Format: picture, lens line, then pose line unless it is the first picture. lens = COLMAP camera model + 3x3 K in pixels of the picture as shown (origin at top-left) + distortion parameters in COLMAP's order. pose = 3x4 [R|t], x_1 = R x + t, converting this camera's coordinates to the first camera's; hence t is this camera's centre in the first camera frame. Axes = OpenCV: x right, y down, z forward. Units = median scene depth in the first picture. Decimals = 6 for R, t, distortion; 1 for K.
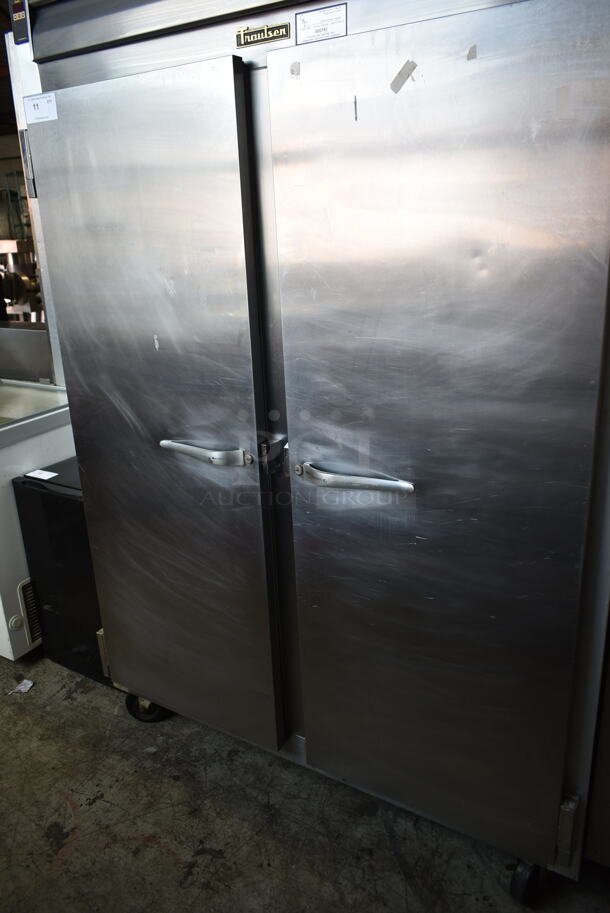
lens RADIAL K [[711.2, 0, 308.4], [0, 711.2, 455.6], [0, 0, 1]] dist [-0.014177, 0.004028]
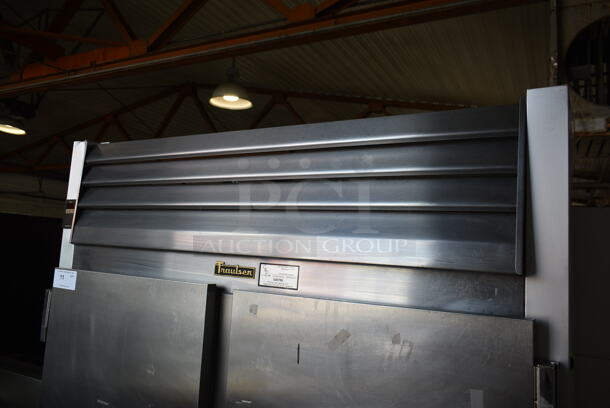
lens RADIAL K [[475.2, 0, 307.3], [0, 475.2, 203.4], [0, 0, 1]] dist [-0.014177, 0.004028]
pose [[0.994860, 0.099807, 0.017117, 0.031099], [-0.083507, 0.904218, -0.418828, -0.281889], [-0.057279, 0.415245, 0.907904, 0.130016]]
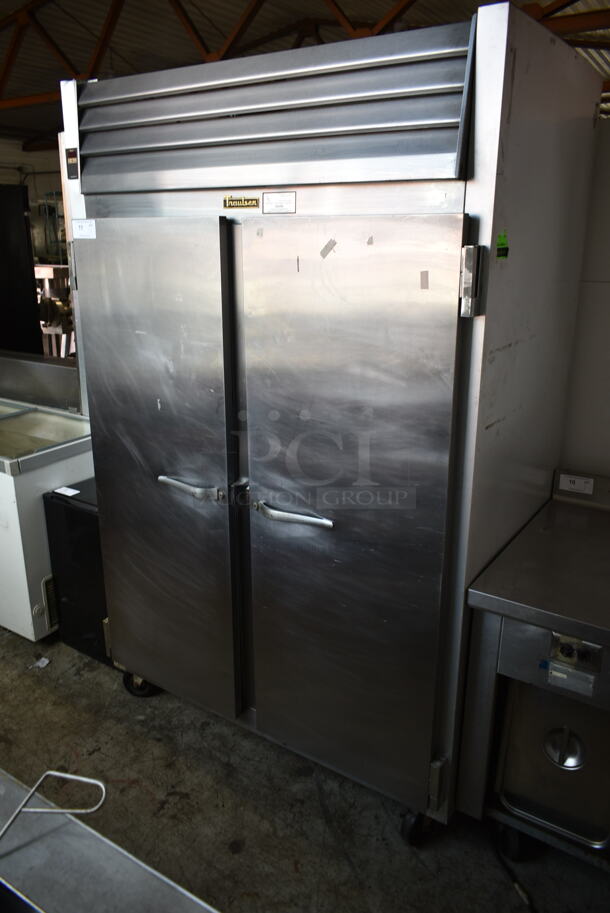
lens RADIAL K [[711.2, 0, 303.9], [0, 711.2, 454.1], [0, 0, 1]] dist [-0.014177, 0.004028]
pose [[0.998115, 0.052605, -0.031624, 0.106153], [-0.053272, 0.998367, -0.020618, -0.051064], [0.030488, 0.022264, 0.999287, -0.330231]]
